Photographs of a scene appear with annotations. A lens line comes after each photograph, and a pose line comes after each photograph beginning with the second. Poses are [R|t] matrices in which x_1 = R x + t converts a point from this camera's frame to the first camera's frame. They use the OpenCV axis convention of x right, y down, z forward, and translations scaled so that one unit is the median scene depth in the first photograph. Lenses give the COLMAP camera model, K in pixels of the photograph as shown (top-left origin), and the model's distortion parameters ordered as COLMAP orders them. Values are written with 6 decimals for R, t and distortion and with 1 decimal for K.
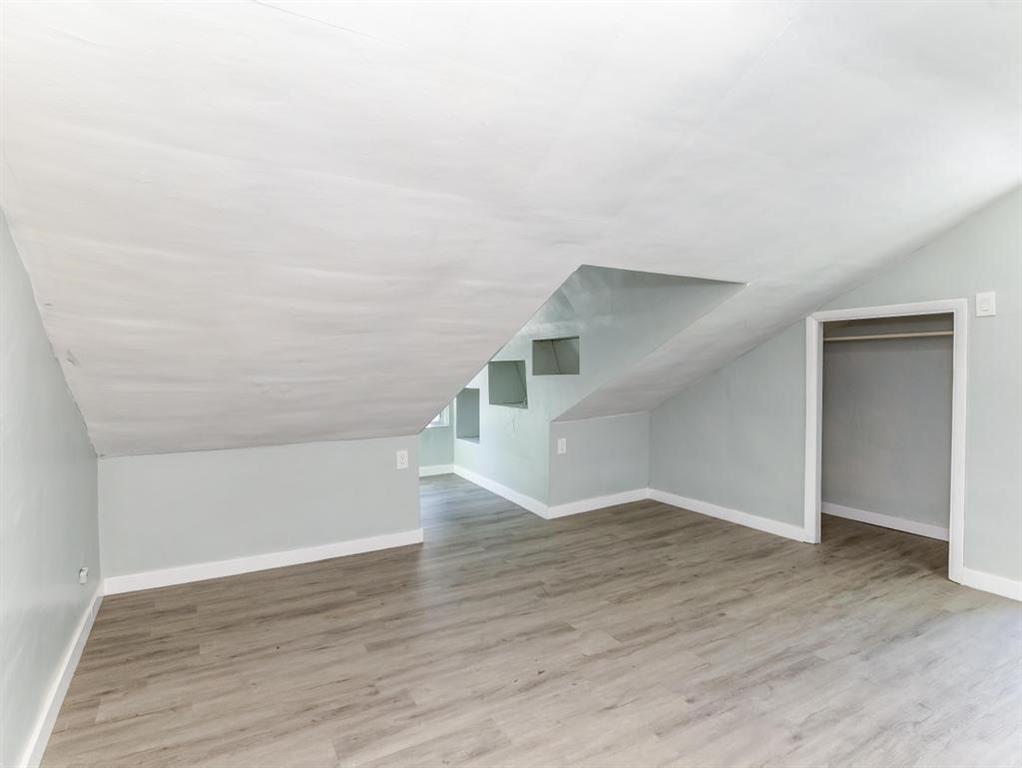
lens RADIAL K [[526.2, 0, 511.0], [0, 526.2, 384.0], [0, 0, 1]] dist [0.003302, -0.001419]
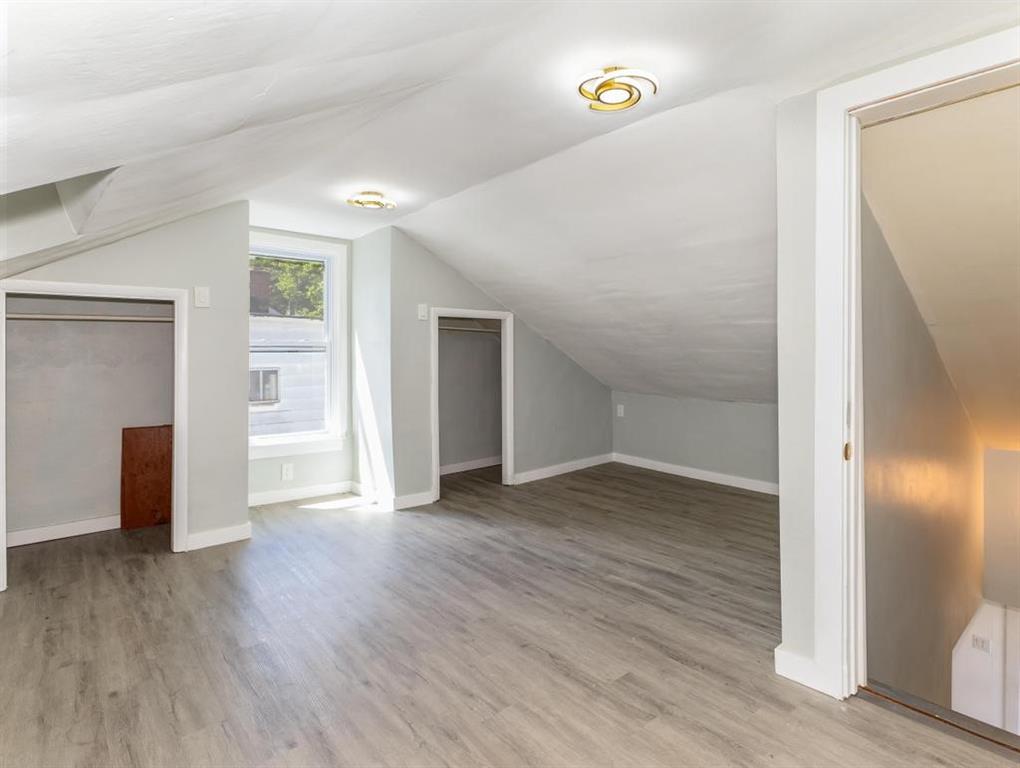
lens RADIAL K [[557.8, 0, 513.2], [0, 557.8, 355.2], [0, 0, 1]] dist [0.001786, 0.000275]
pose [[-0.170326, -0.001039, 0.985387, -0.399054], [0.034839, 0.999368, 0.007076, -0.009144], [-0.984772, 0.035535, -0.170182, 0.522886]]
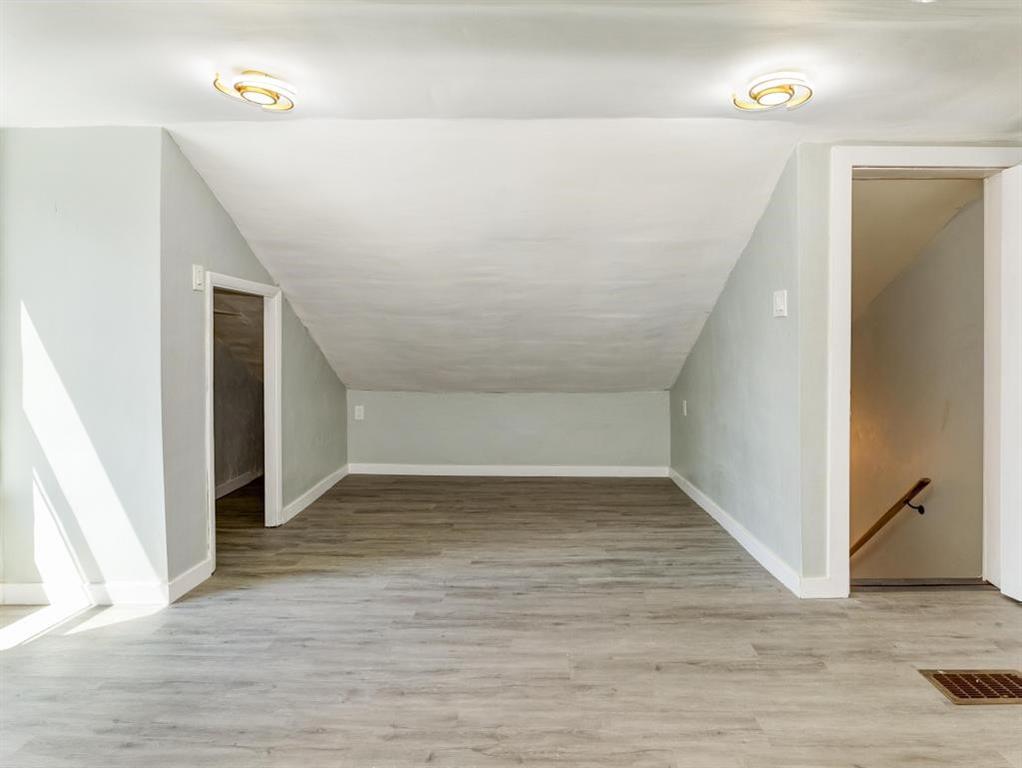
lens RADIAL K [[589.3, 0, 545.0], [0, 589.3, 350.2], [0, 0, 1]] dist [-0.000383, 0.000611]
pose [[-0.863118, -0.000125, 0.505002, 0.118280], [0.018748, 0.999303, 0.032290, -0.021848], [-0.504654, 0.037337, -0.862514, 1.085250]]
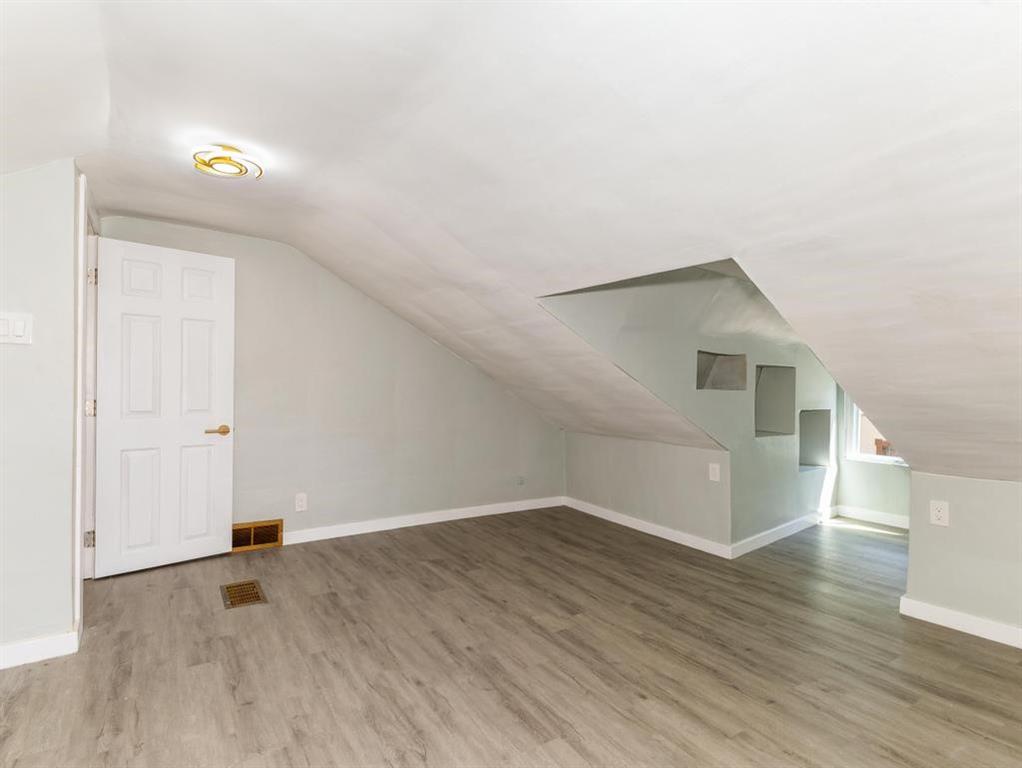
lens RADIAL K [[536.1, 0, 511.0], [0, 536.1, 384.0], [0, 0, 1]] dist [0.001881, -0.000643]
pose [[0.068275, 0.008578, -0.997630, 1.075204], [-0.048697, 0.998800, 0.005256, -0.023268], [0.996477, 0.048222, 0.068610, 0.656988]]
